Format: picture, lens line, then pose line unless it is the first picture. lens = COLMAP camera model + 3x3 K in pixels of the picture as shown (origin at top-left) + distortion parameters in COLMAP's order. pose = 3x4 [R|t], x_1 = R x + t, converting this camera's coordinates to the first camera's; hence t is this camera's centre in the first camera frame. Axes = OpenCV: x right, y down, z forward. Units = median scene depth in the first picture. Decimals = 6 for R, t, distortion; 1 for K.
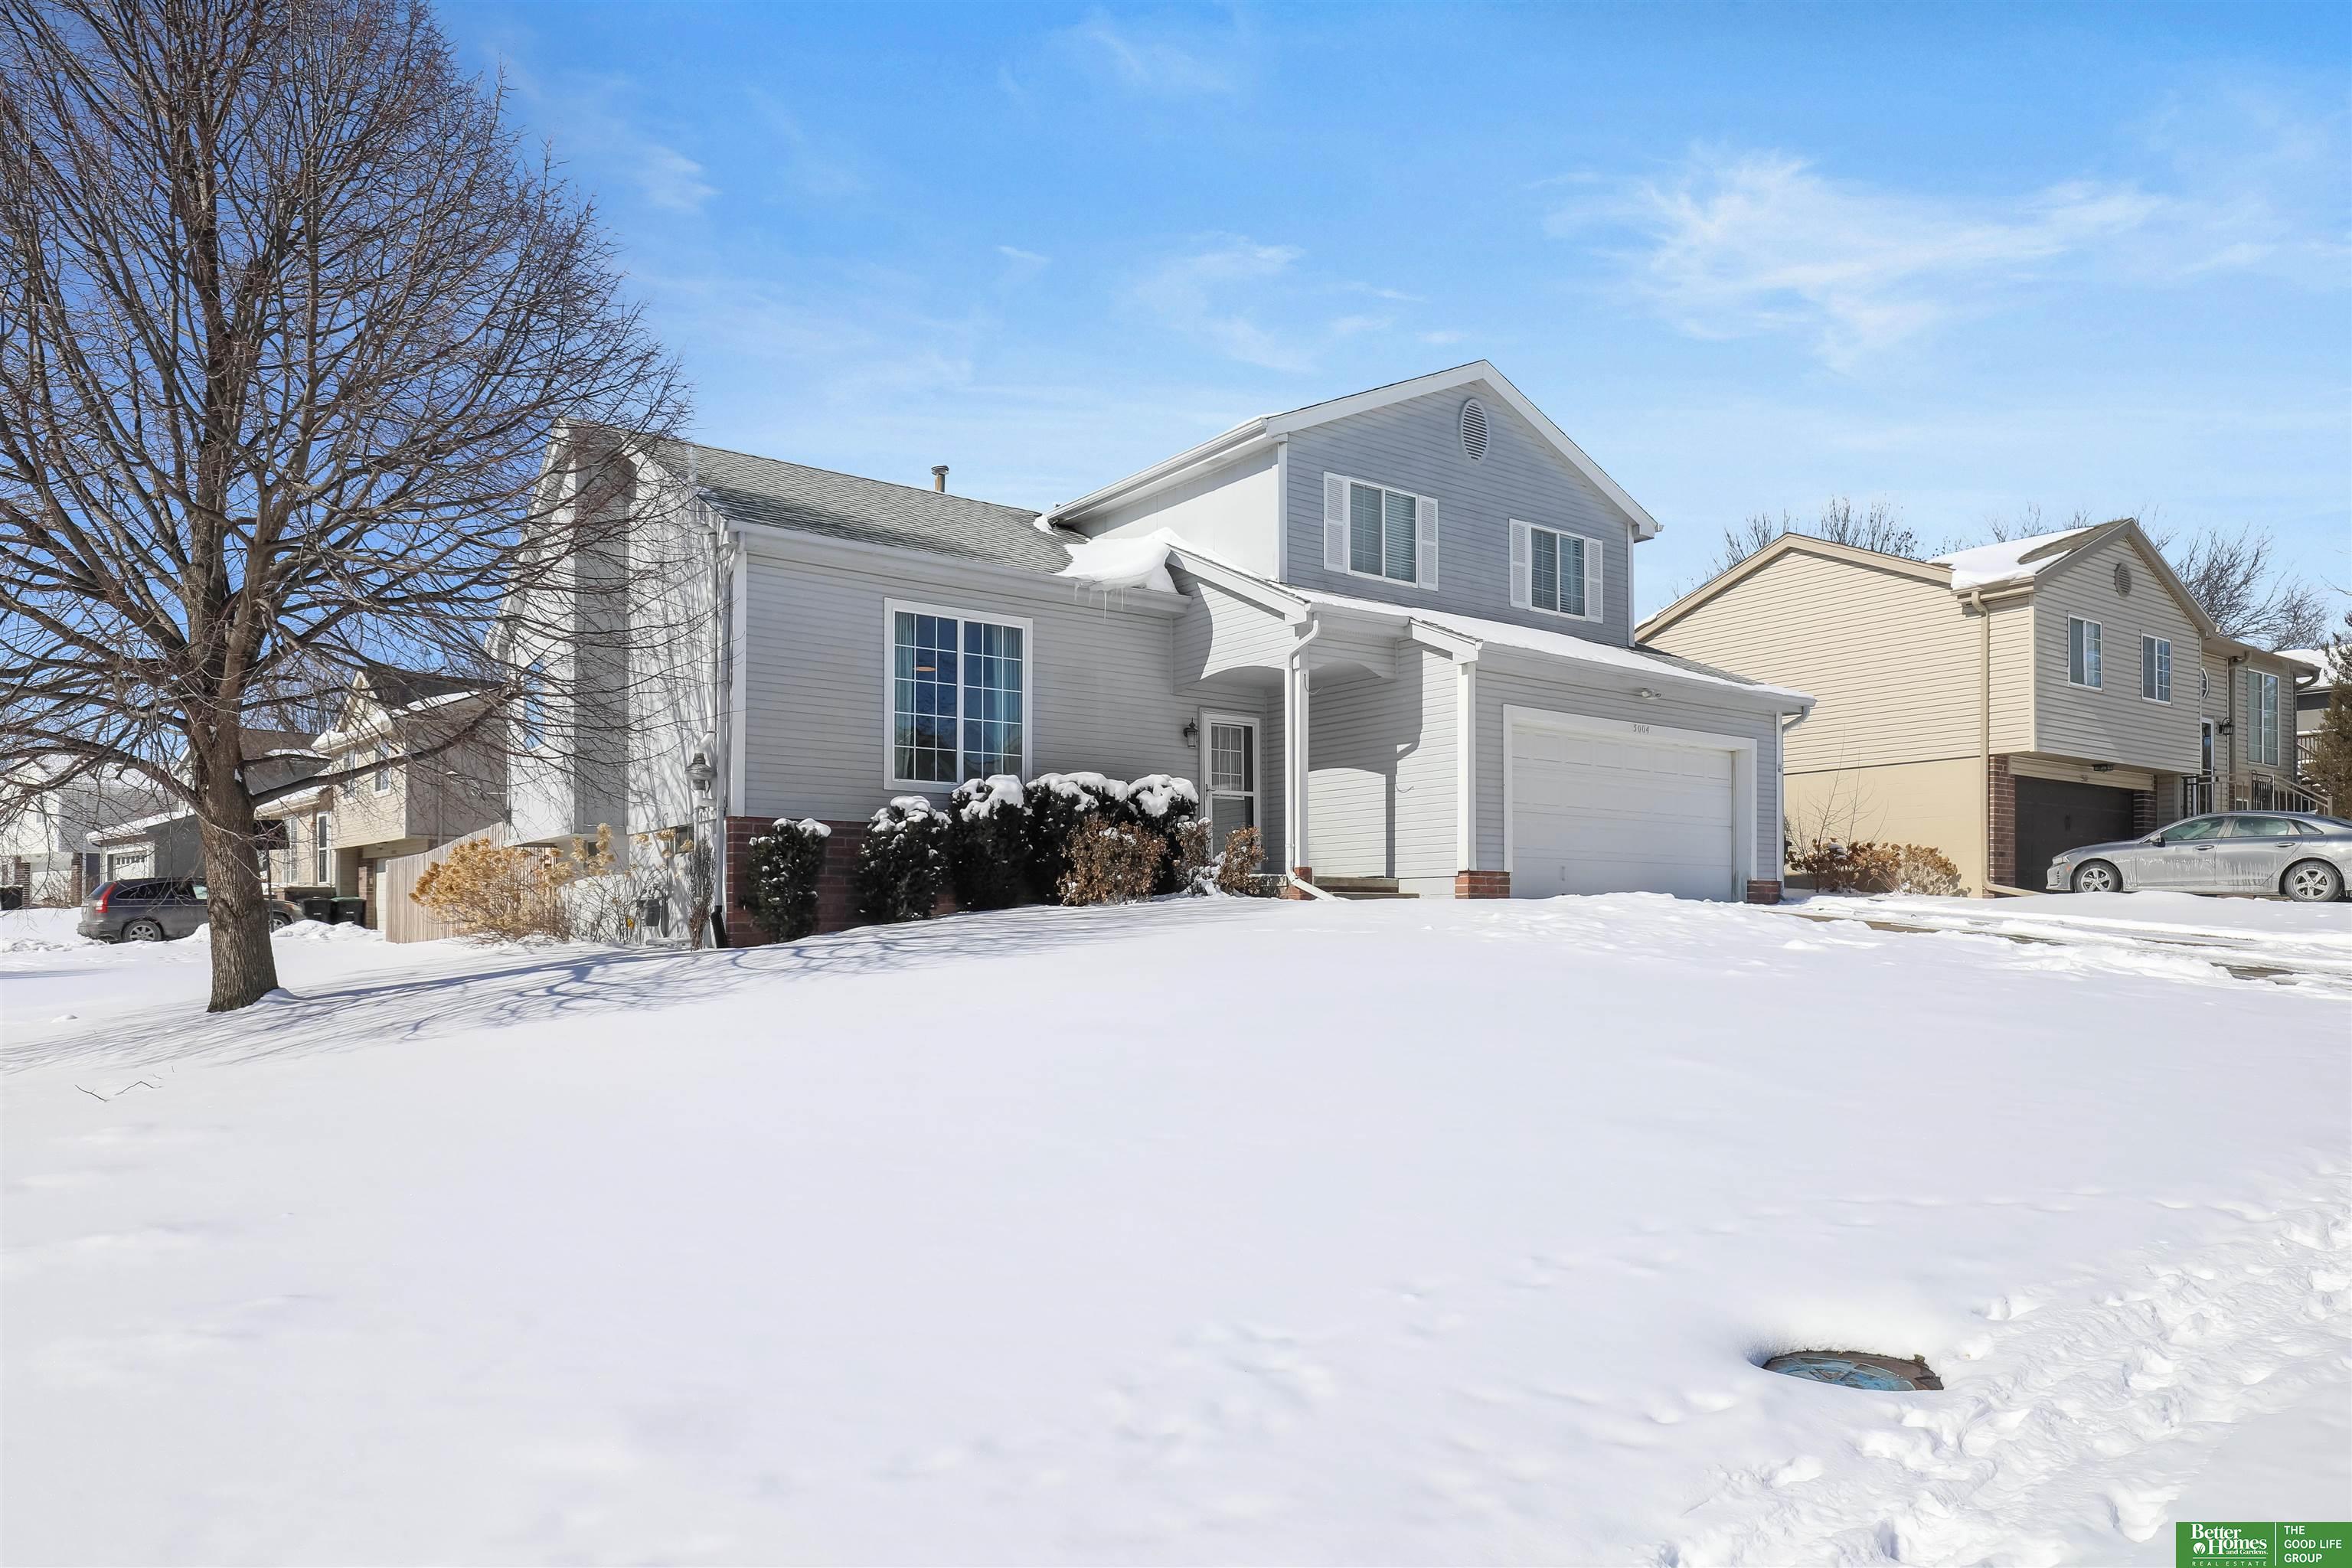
lens RADIAL K [[1514.8, 0, 1176.0], [0, 1514.8, 784.0], [0, 0, 1]] dist [0.000911, 0.000336]
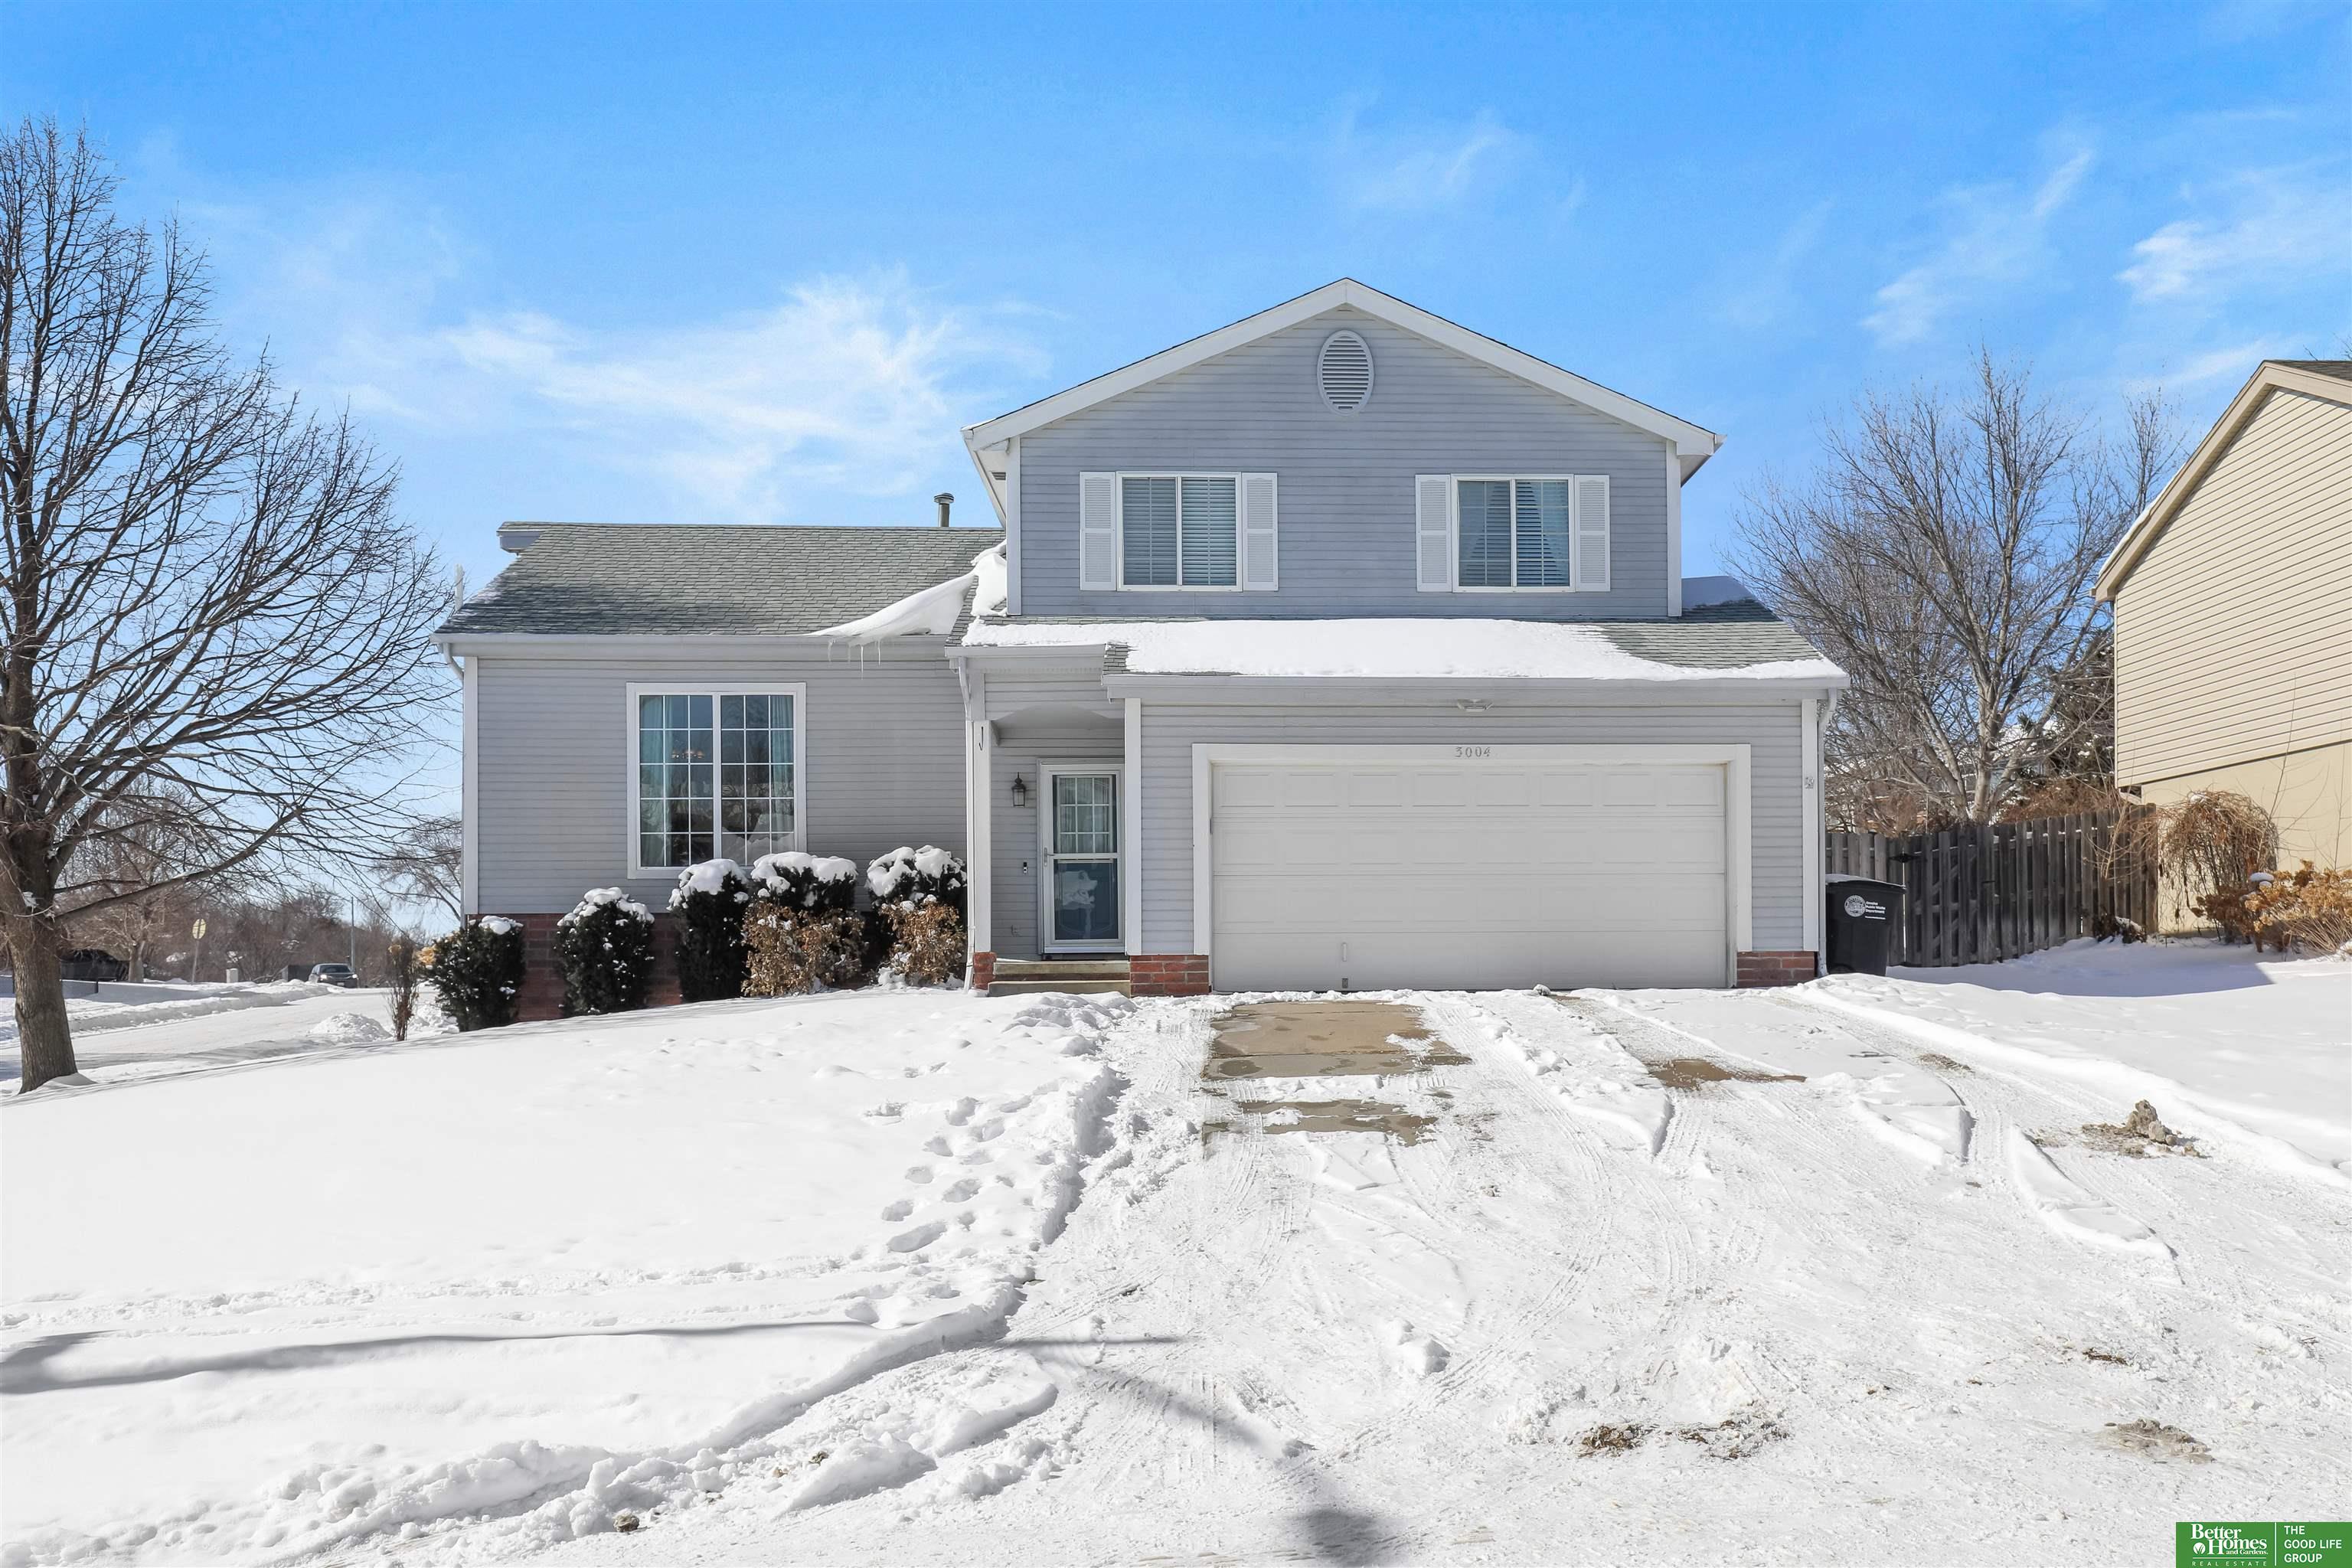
lens RADIAL K [[1964.7, 0, 1176.0], [0, 1964.7, 784.0], [0, 0, 1]] dist [0.045781, -0.001270]
pose [[0.823262, -0.058181, -0.564672, 0.739917], [0.060351, 0.998067, -0.014849, -0.015571], [0.564444, -0.021854, 0.825182, 0.131368]]
